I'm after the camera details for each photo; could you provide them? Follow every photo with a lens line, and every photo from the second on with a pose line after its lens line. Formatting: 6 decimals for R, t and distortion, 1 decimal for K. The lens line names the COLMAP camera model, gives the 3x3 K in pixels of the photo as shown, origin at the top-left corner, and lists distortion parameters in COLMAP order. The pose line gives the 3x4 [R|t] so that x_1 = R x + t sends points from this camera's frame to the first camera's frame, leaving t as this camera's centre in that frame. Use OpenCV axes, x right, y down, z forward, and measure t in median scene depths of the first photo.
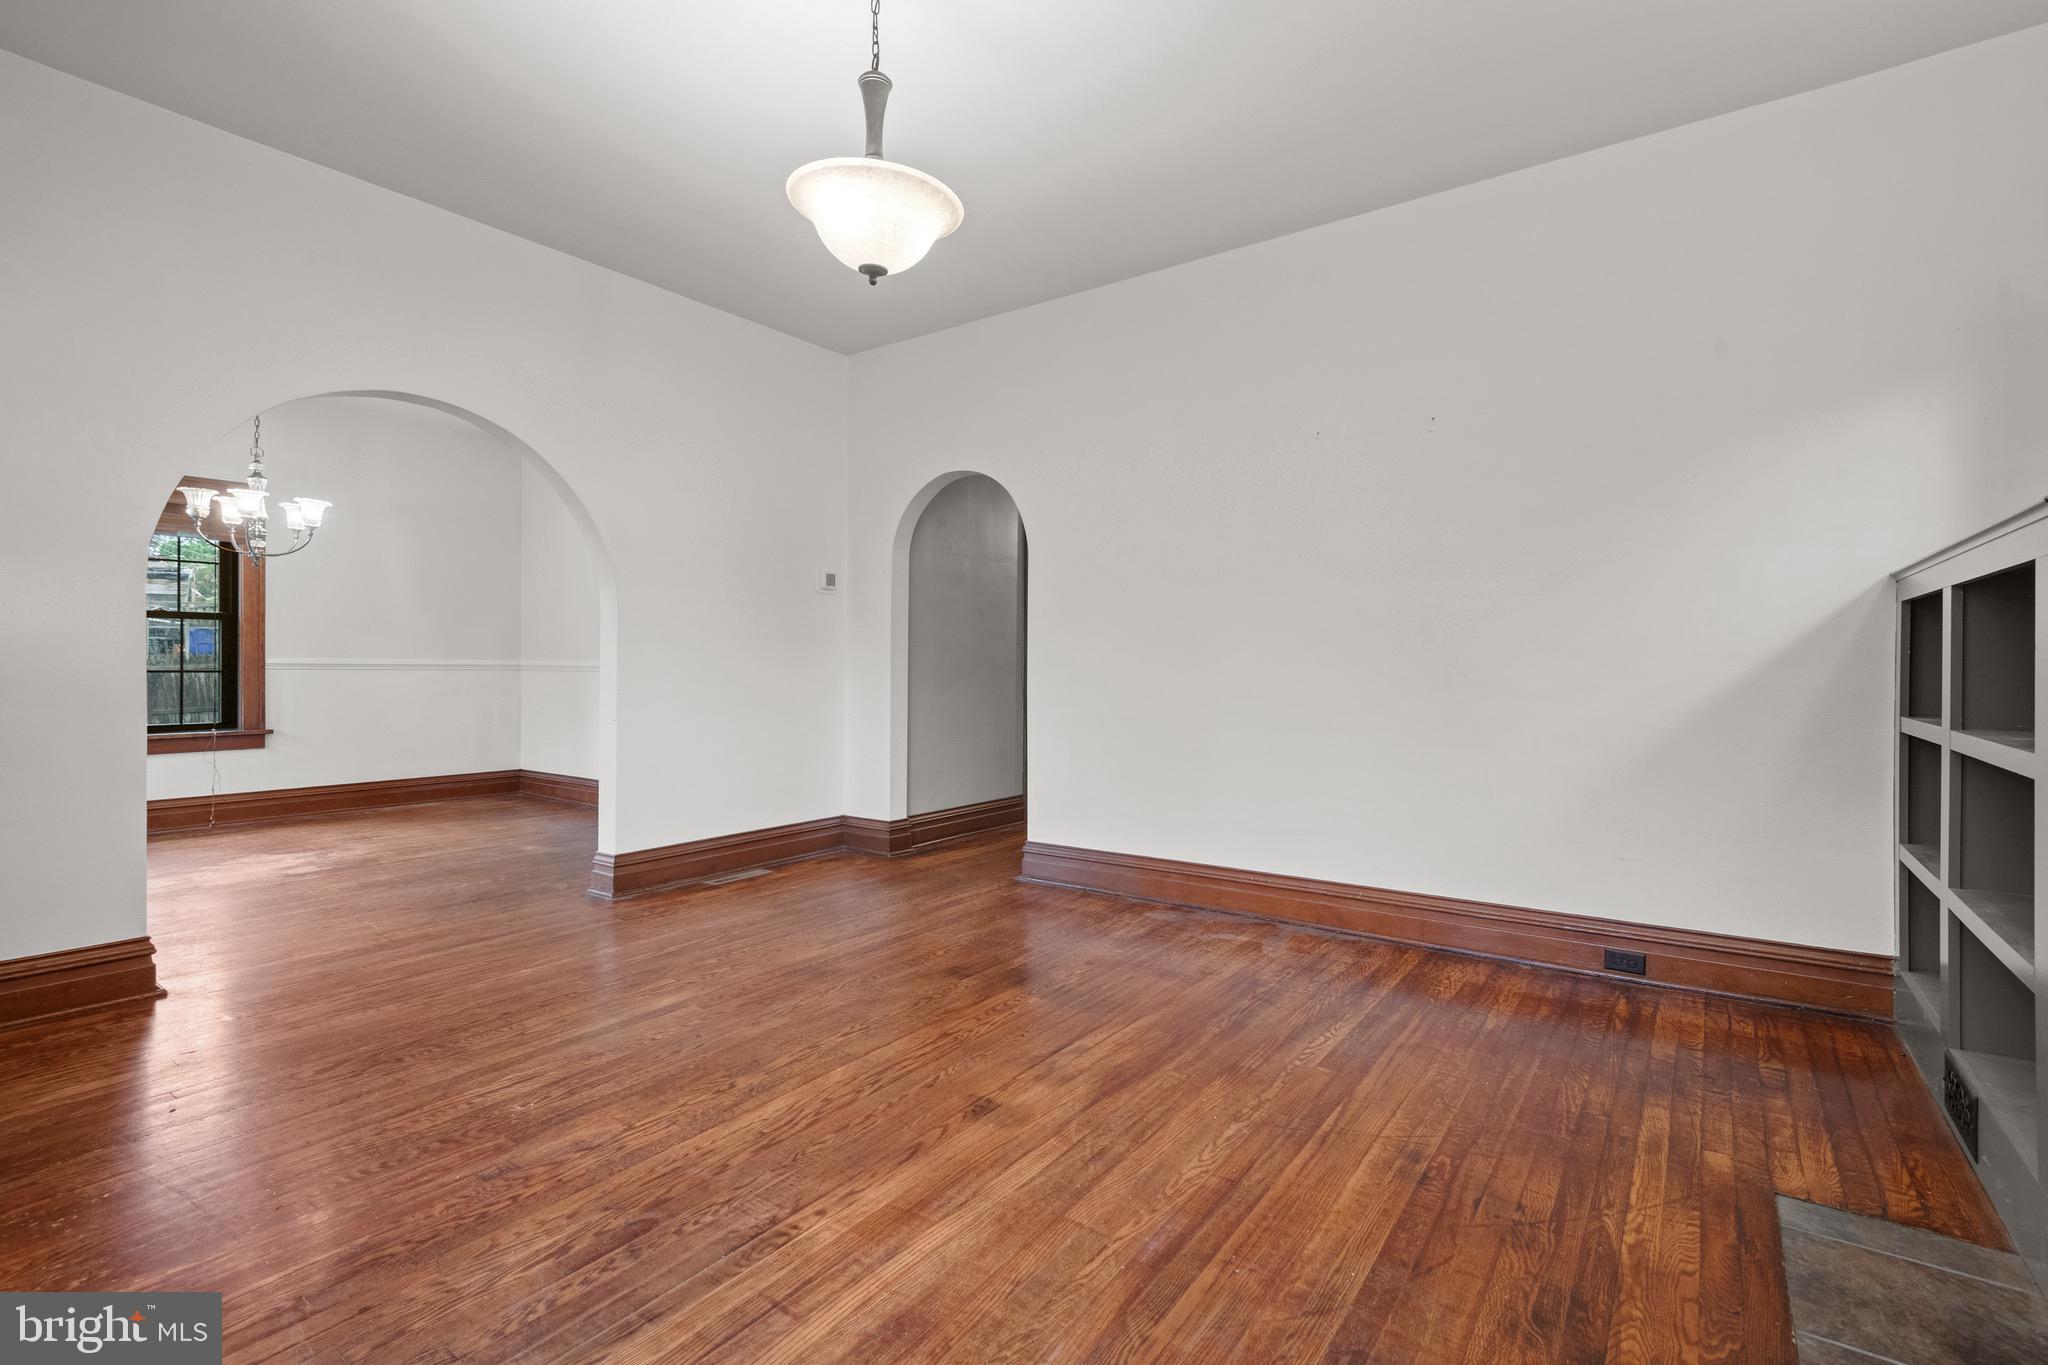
lens RADIAL K [[941.7, 0, 1041.2], [0, 941.7, 670.3], [0, 0, 1]] dist [0.026509, -0.011267]
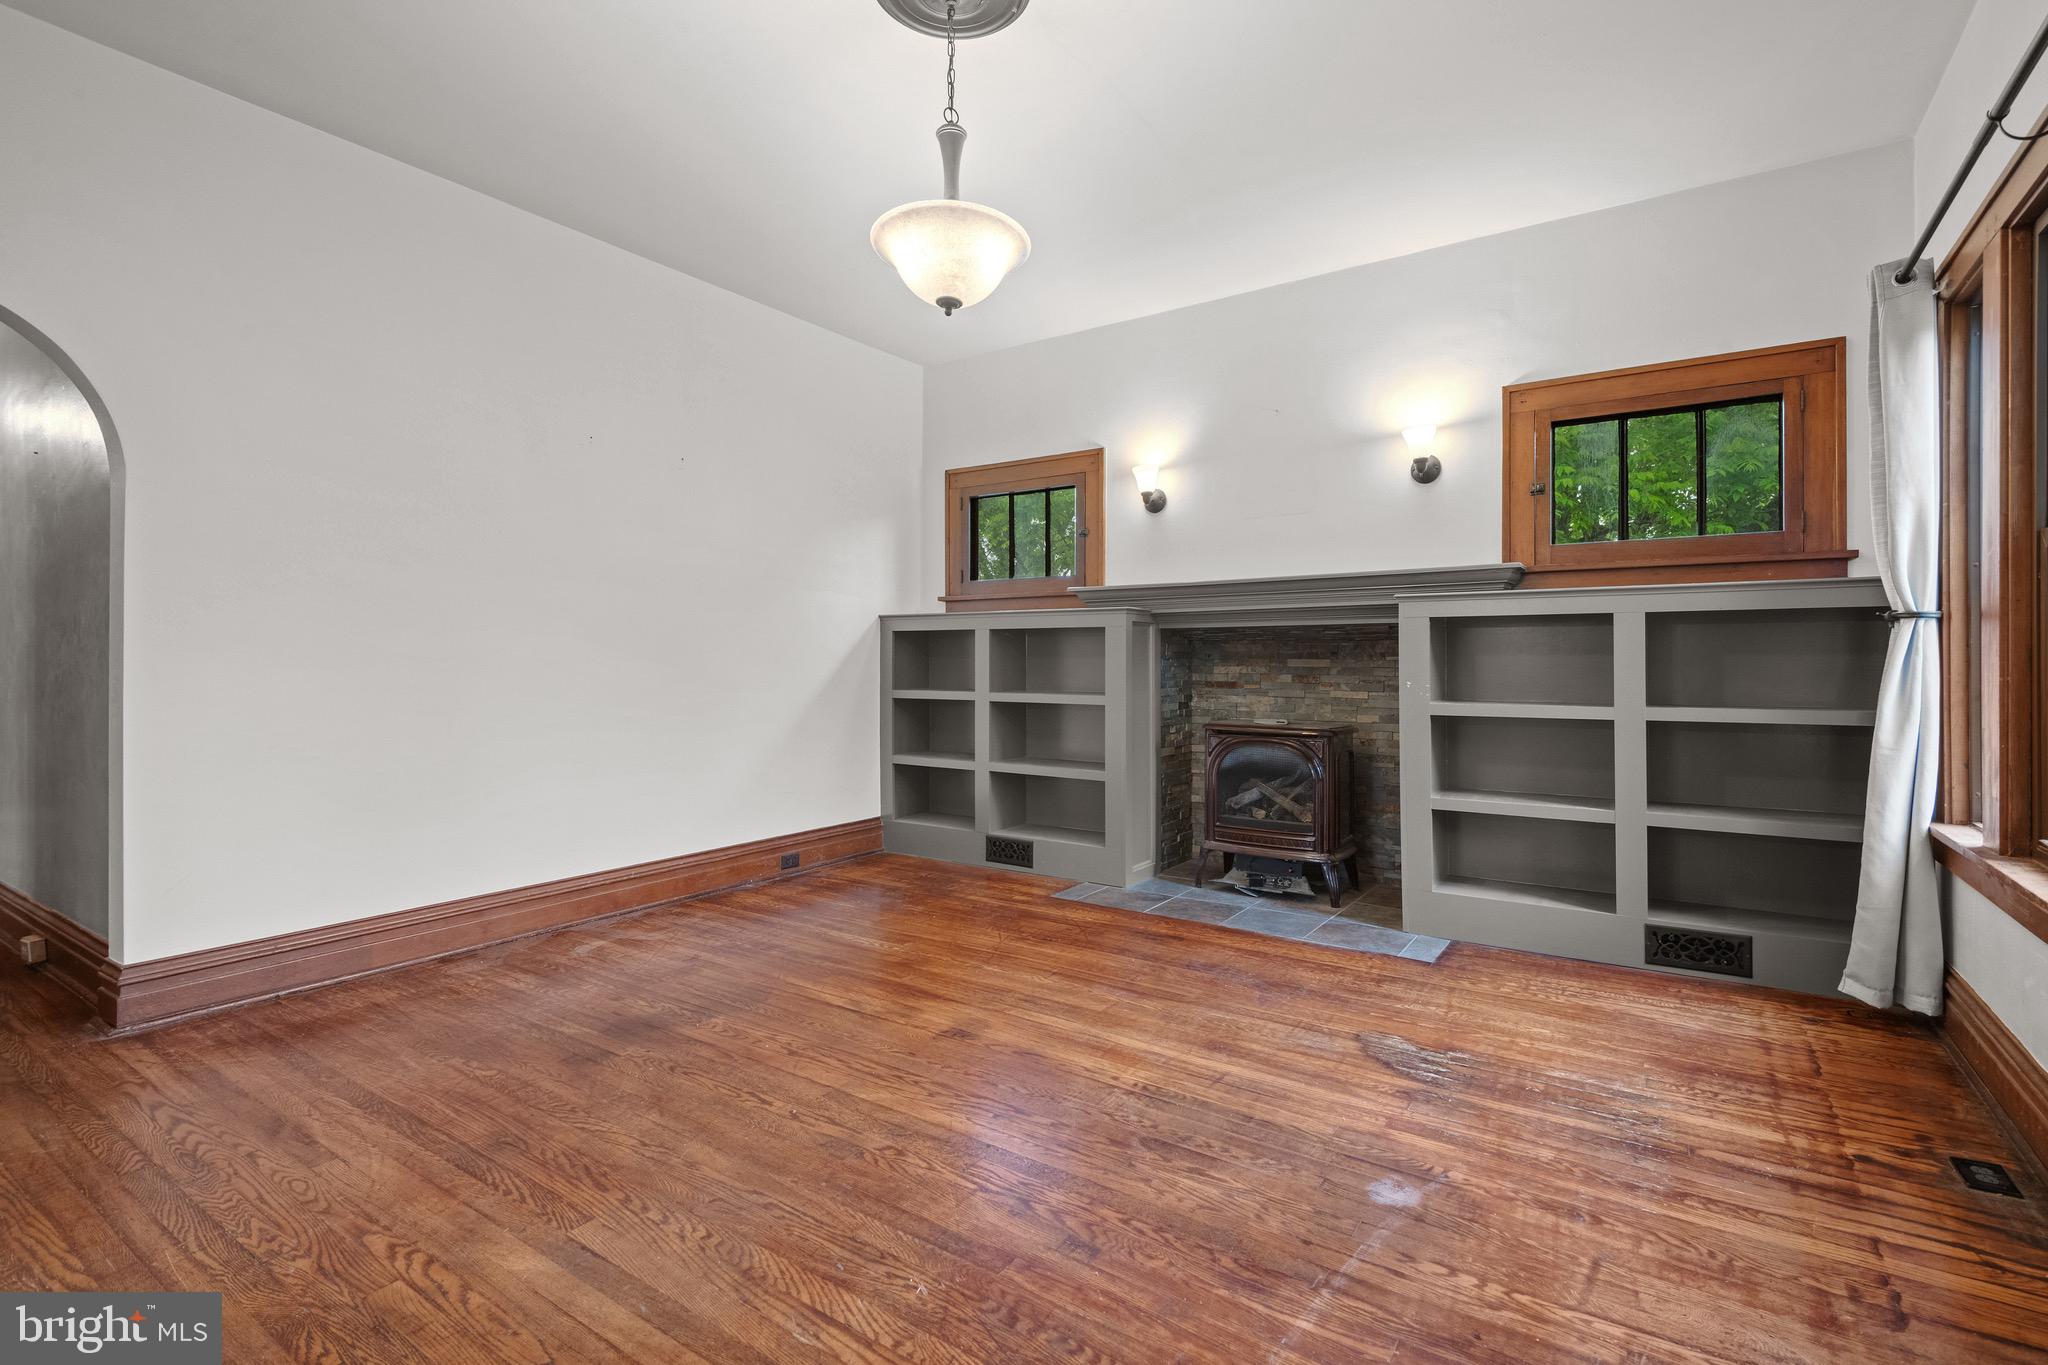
lens RADIAL K [[941.7, 0, 1009.0], [0, 941.7, 670.8], [0, 0, 1]] dist [0.026509, -0.011267]
pose [[-0.003591, -0.008532, 0.999957, -1.188459], [0.007227, 0.999937, 0.008558, -0.007609], [-0.999967, 0.007258, -0.003529, 0.882807]]
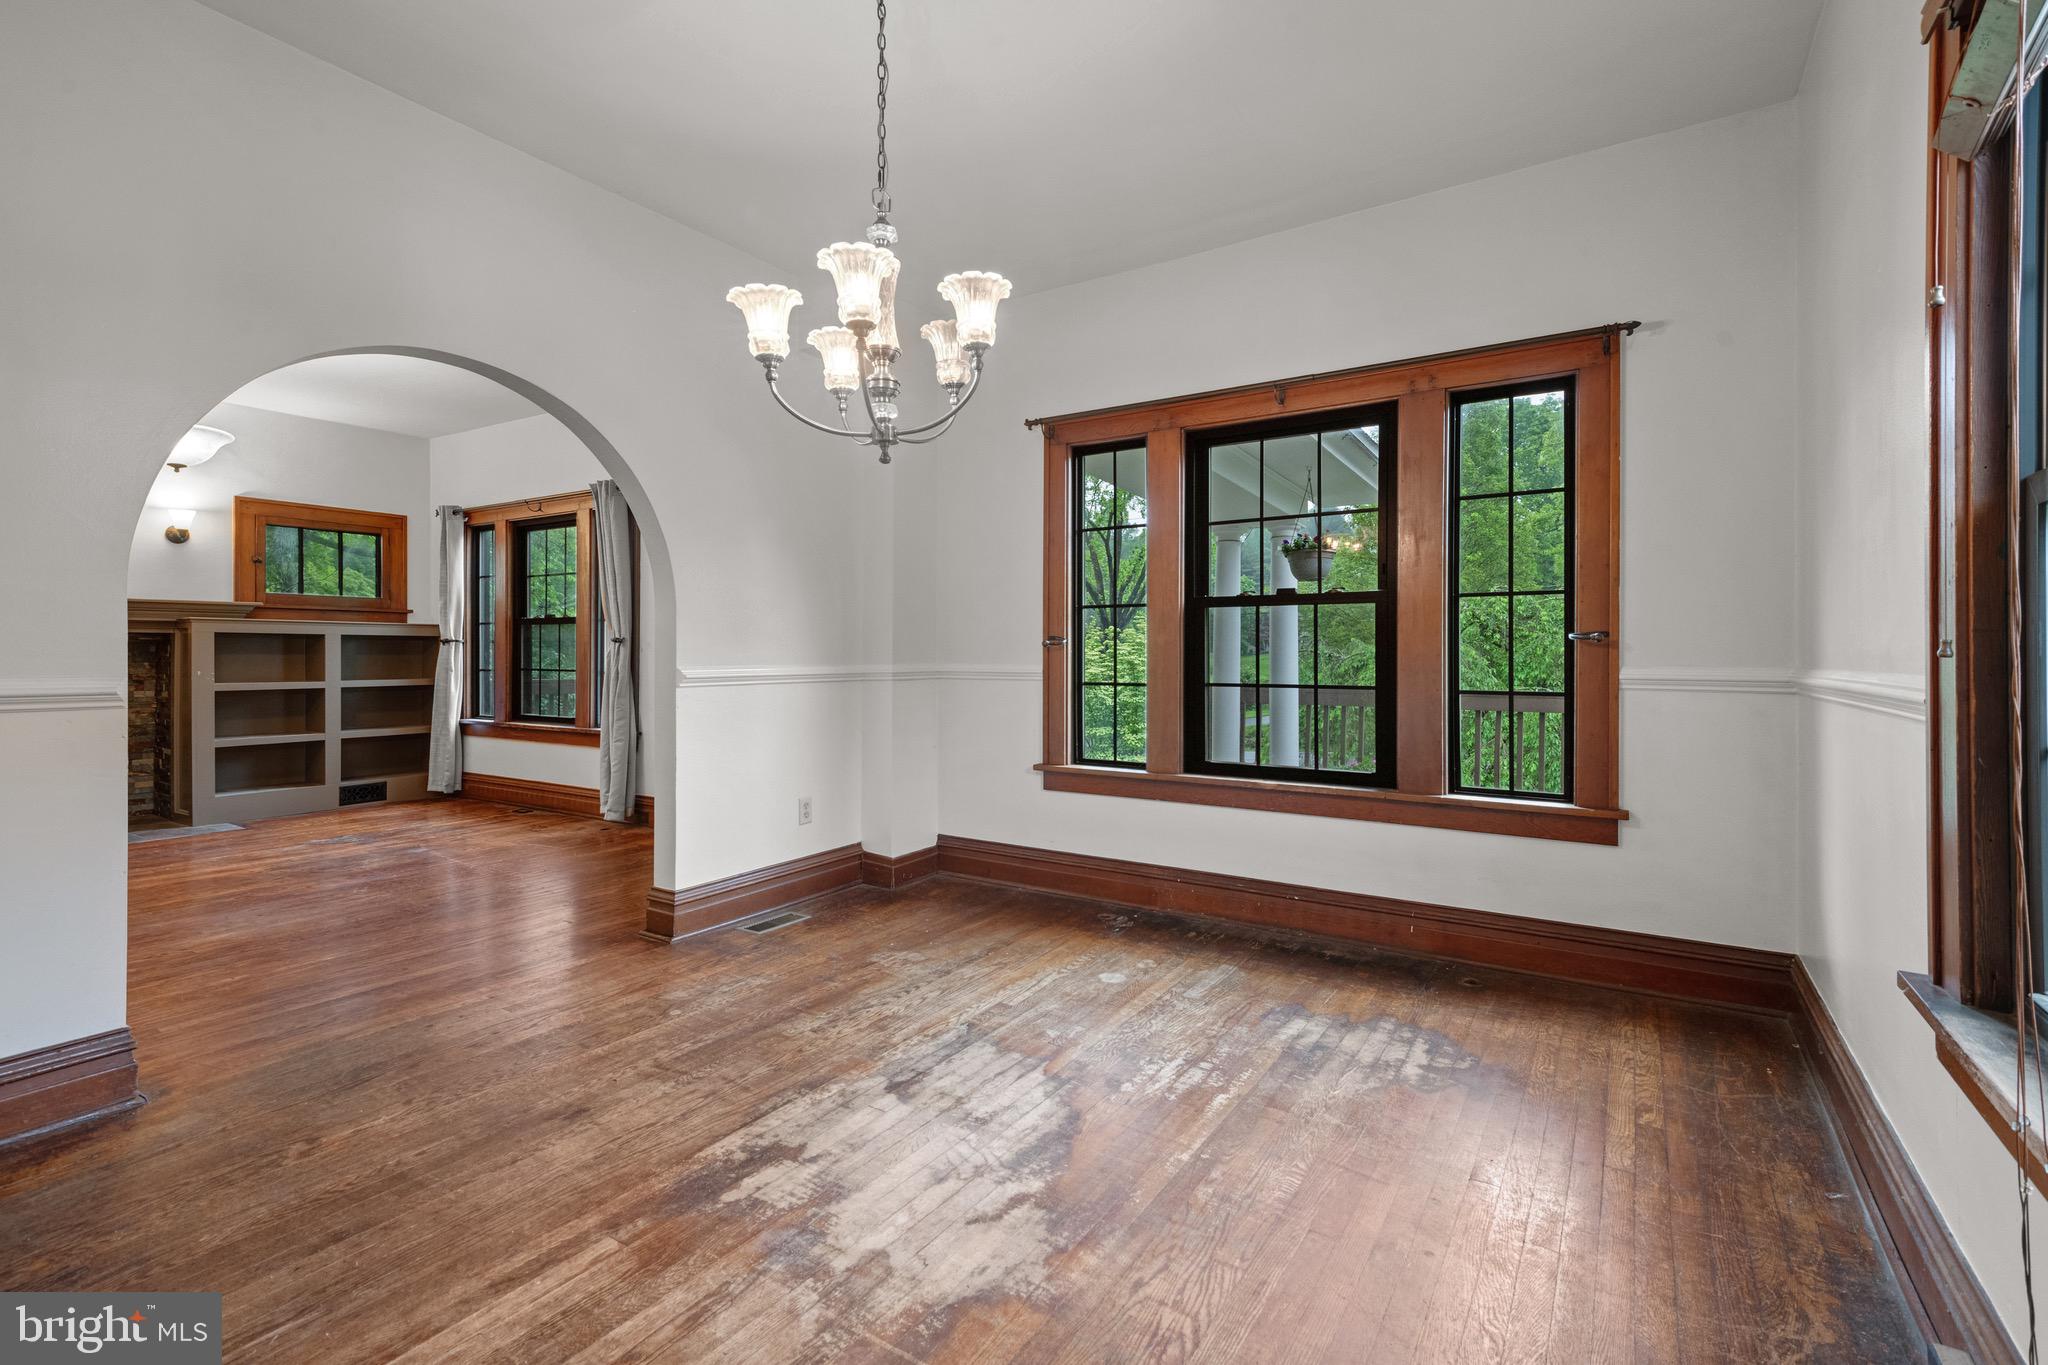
lens RADIAL K [[941.7, 0, 1018.4], [0, 941.7, 669.9], [0, 0, 1]] dist [0.026509, -0.011267]
pose [[-0.999010, -0.015290, -0.041771, -1.714630], [-0.015958, 0.999749, 0.015712, -0.044736], [0.041521, 0.016363, -0.999004, 2.881389]]
